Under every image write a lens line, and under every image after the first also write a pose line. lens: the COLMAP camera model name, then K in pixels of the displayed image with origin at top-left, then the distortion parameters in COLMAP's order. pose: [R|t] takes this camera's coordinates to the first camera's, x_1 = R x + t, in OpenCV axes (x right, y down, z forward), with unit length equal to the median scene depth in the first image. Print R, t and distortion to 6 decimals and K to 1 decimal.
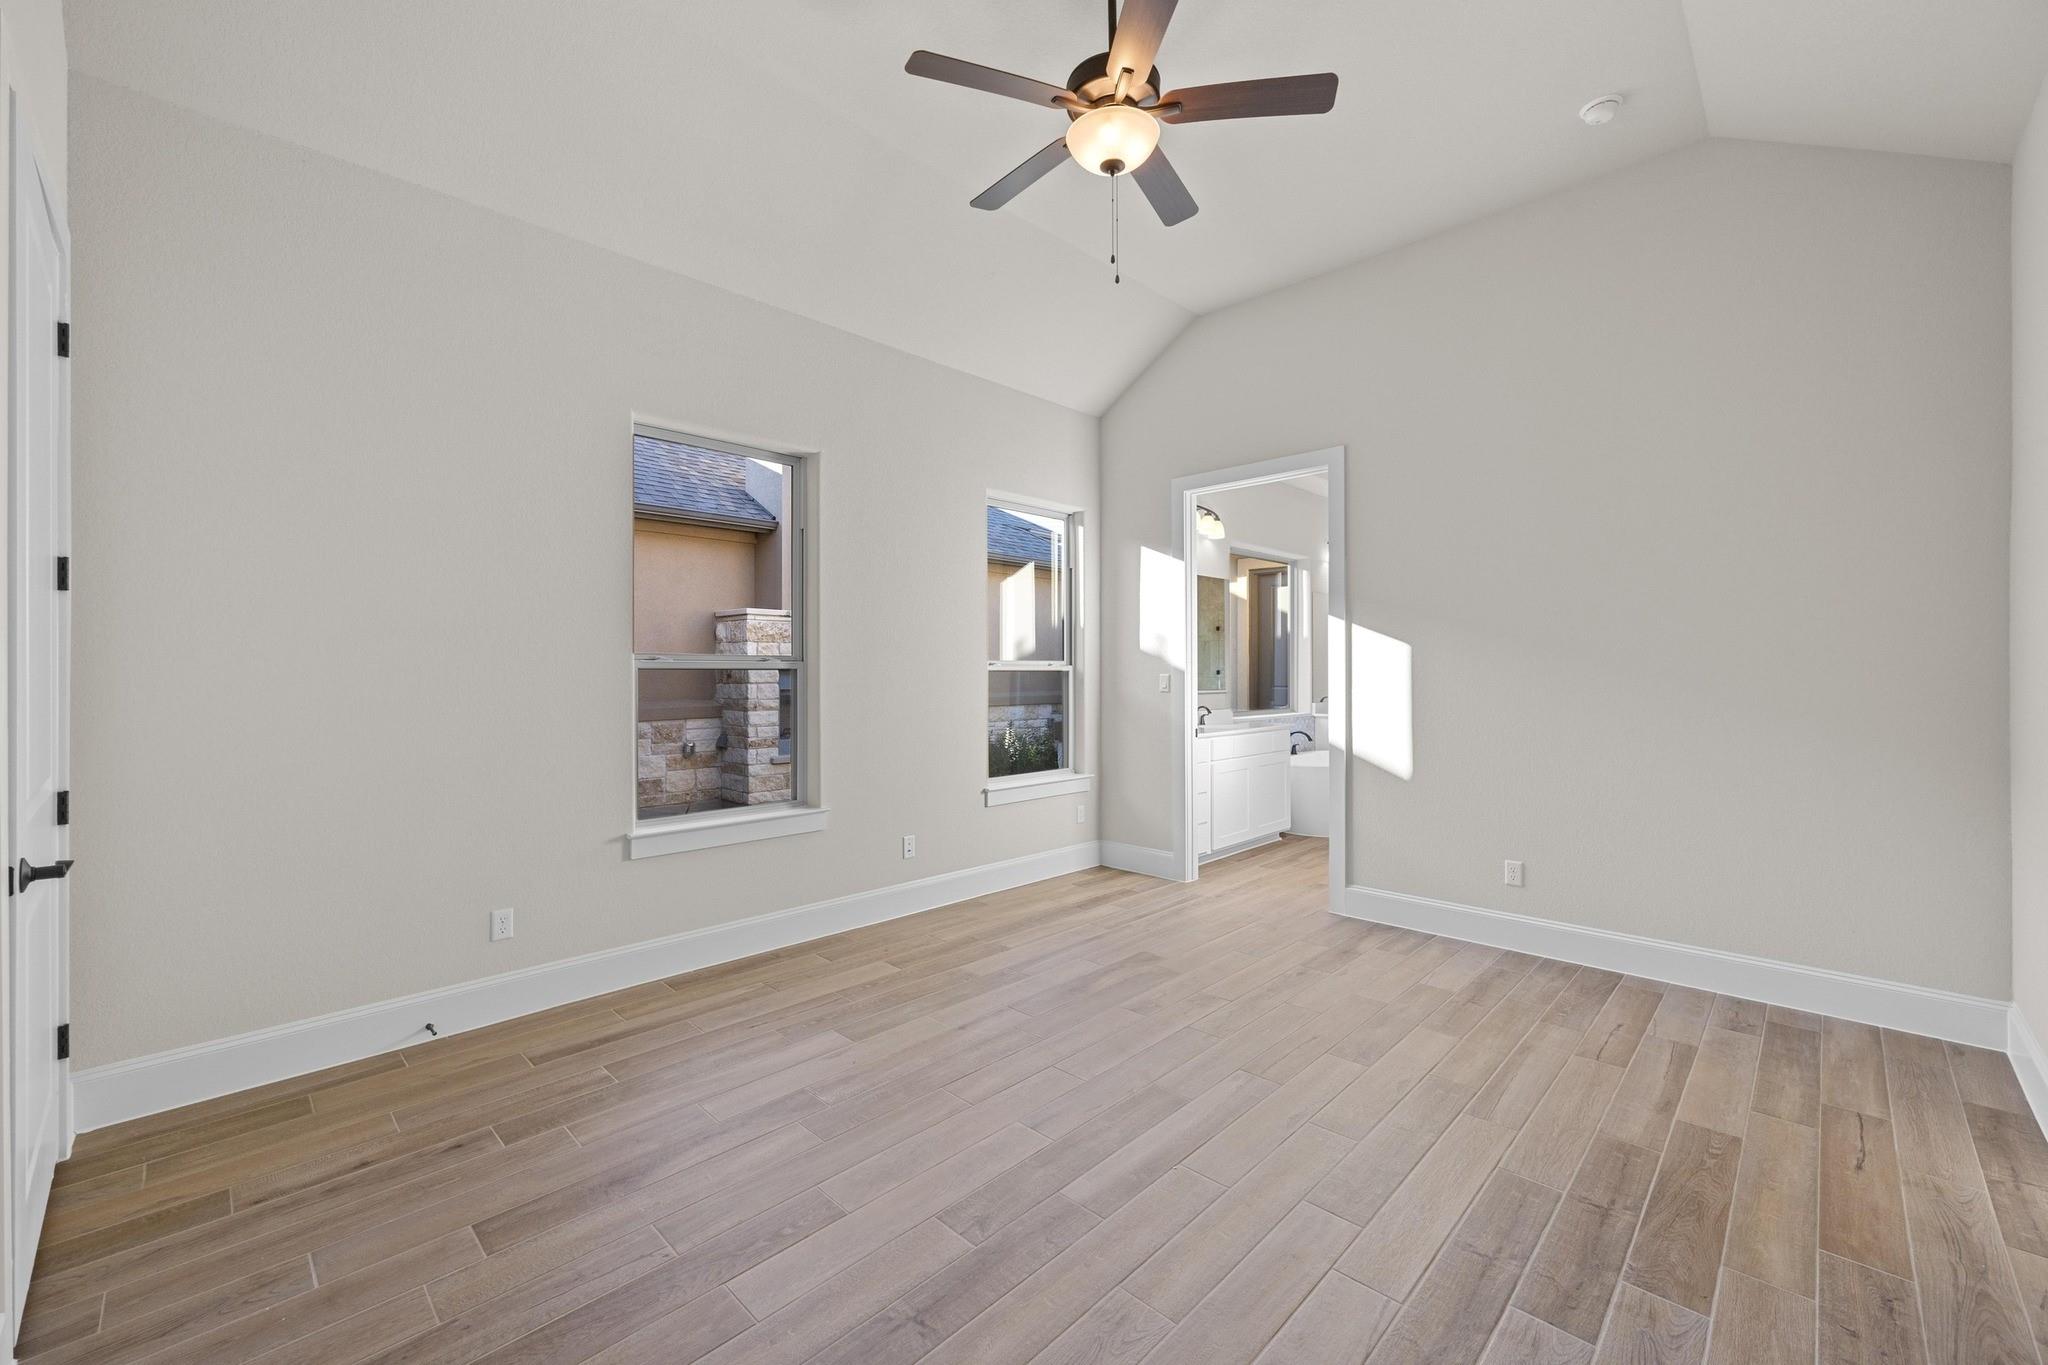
lens RADIAL K [[817.4, 0, 1008.8], [0, 817.4, 677.8], [0, 0, 1]] dist [-0.005000, -0.000097]
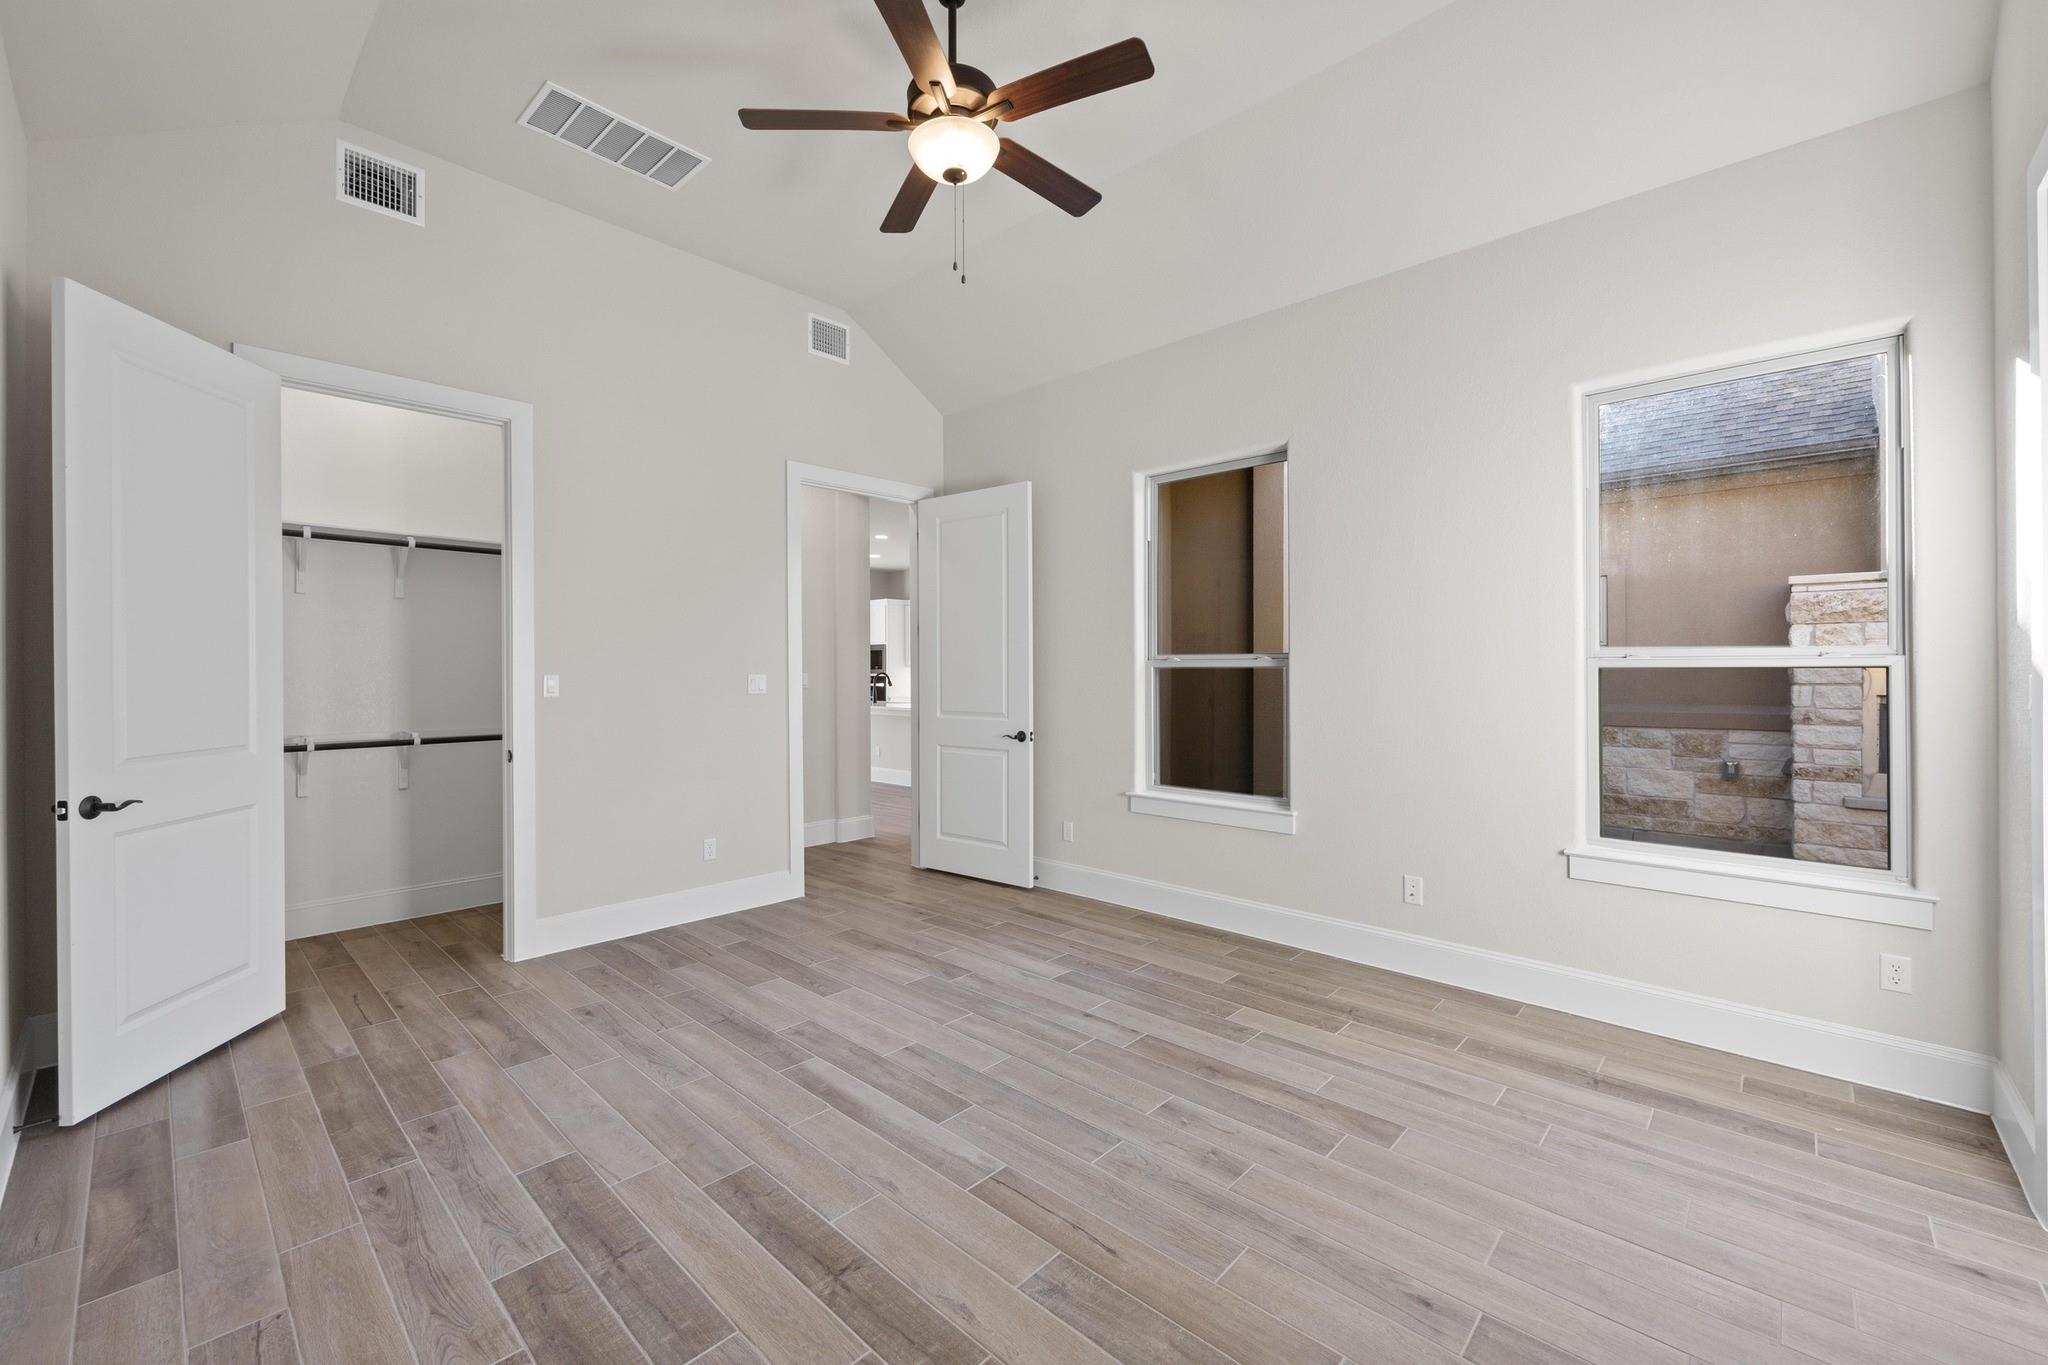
lens RADIAL K [[817.4, 0, 1029.1], [0, 817.4, 681.4], [0, 0, 1]] dist [-0.005000, -0.000097]
pose [[0.041918, 0.014404, -0.999017, 0.793626], [-0.004261, 0.999890, 0.014238, -0.007090], [0.999112, 0.003660, 0.041975, 0.722720]]
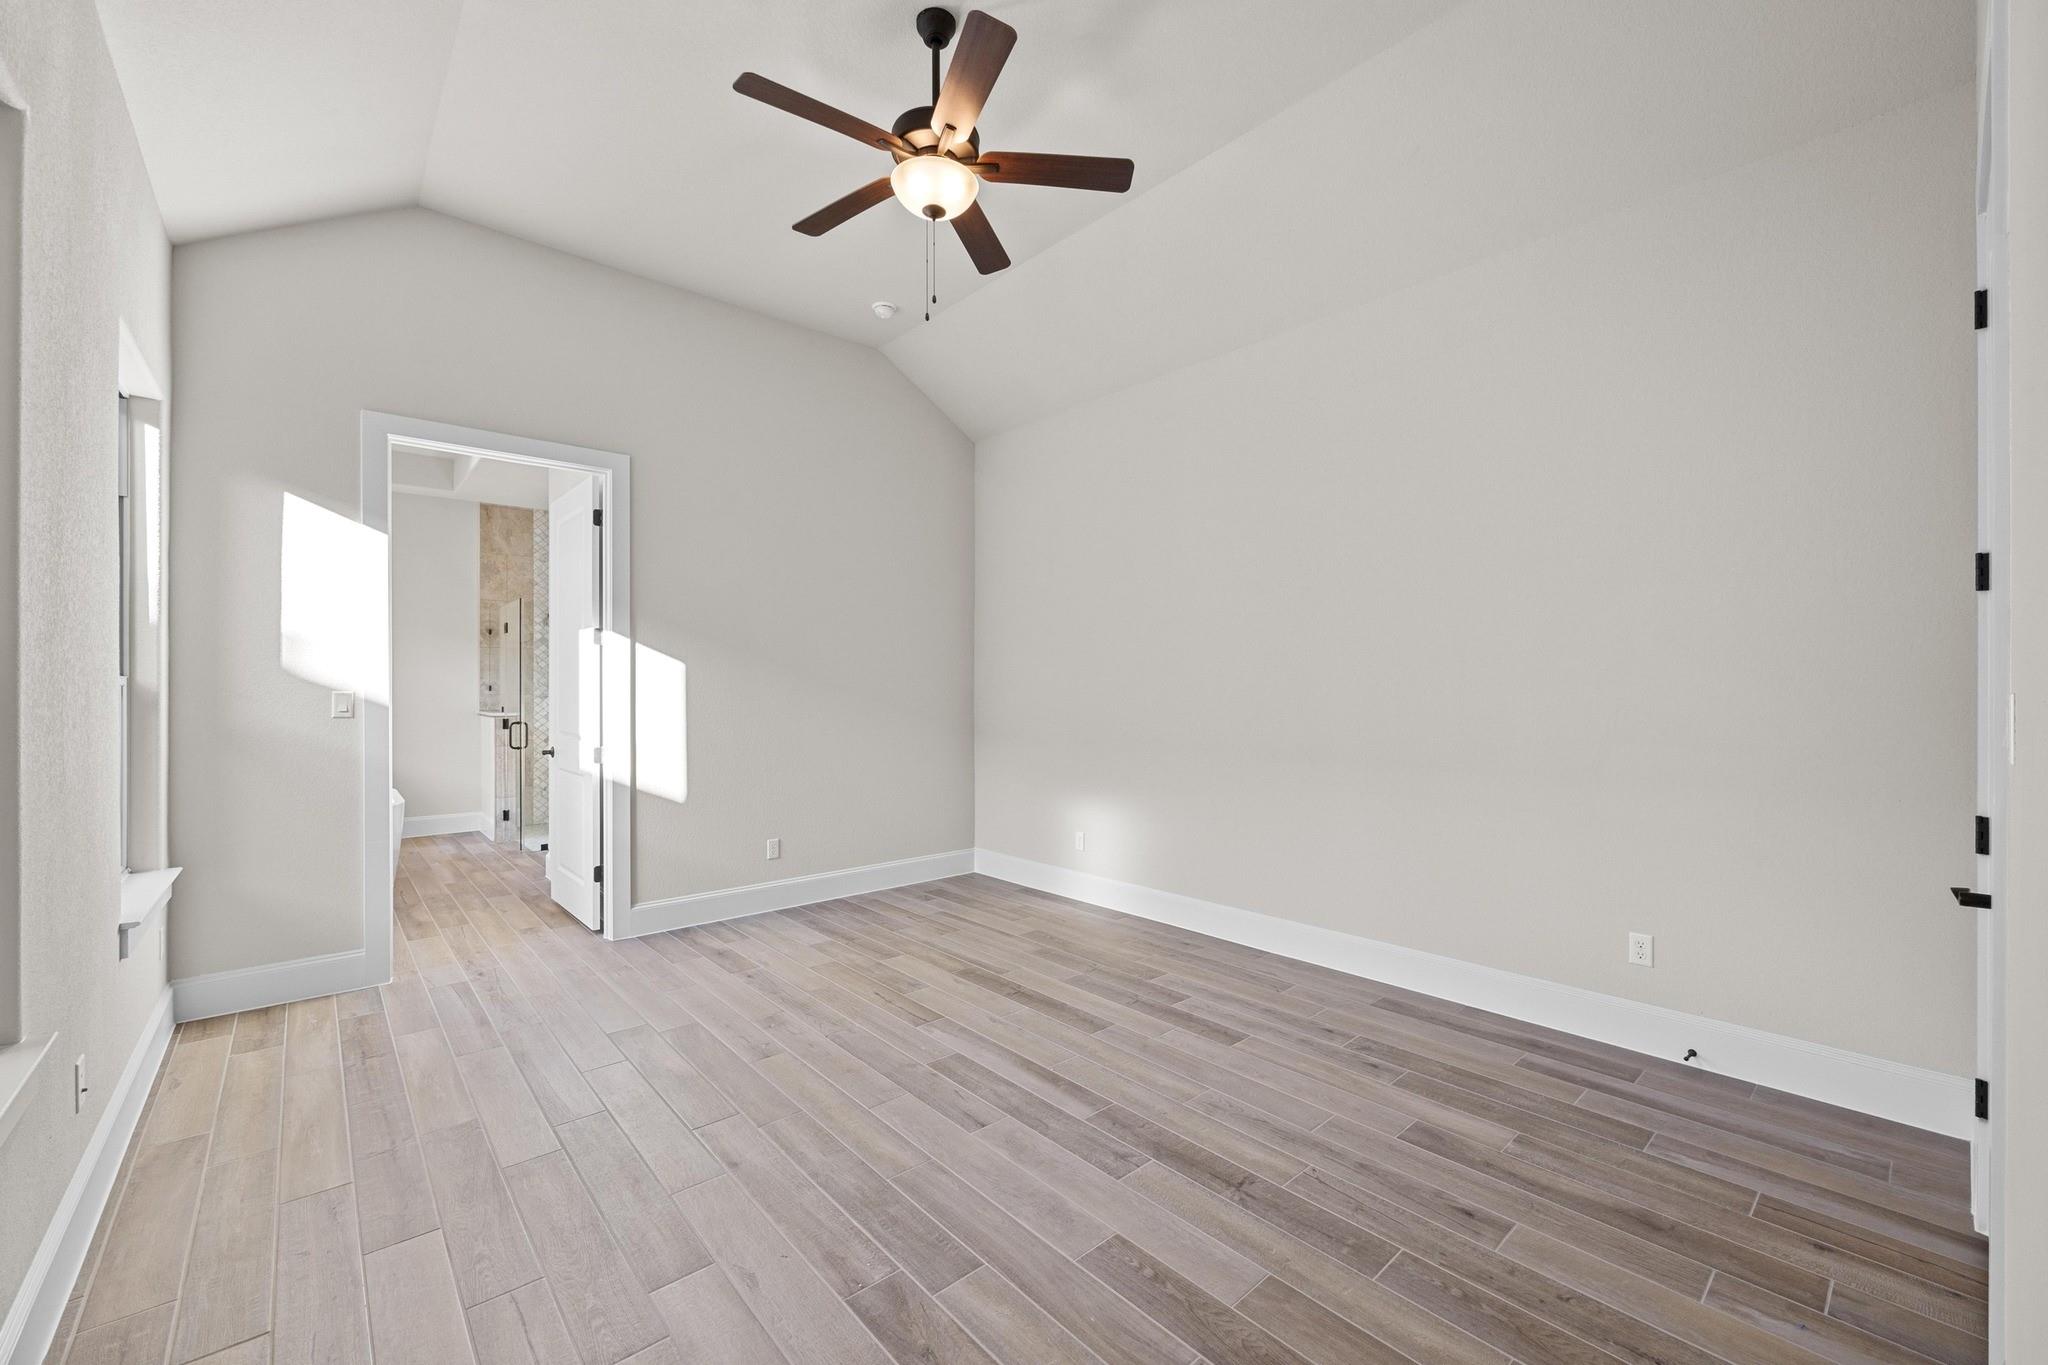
lens RADIAL K [[817.4, 0, 1024.4], [0, 817.4, 687.7], [0, 0, 1]] dist [-0.005000, -0.000097]
pose [[0.060687, 0.002152, 0.998155, -0.643444], [0.005814, 0.999980, -0.002509, -0.002767], [-0.998140, 0.005956, 0.060673, 0.563875]]
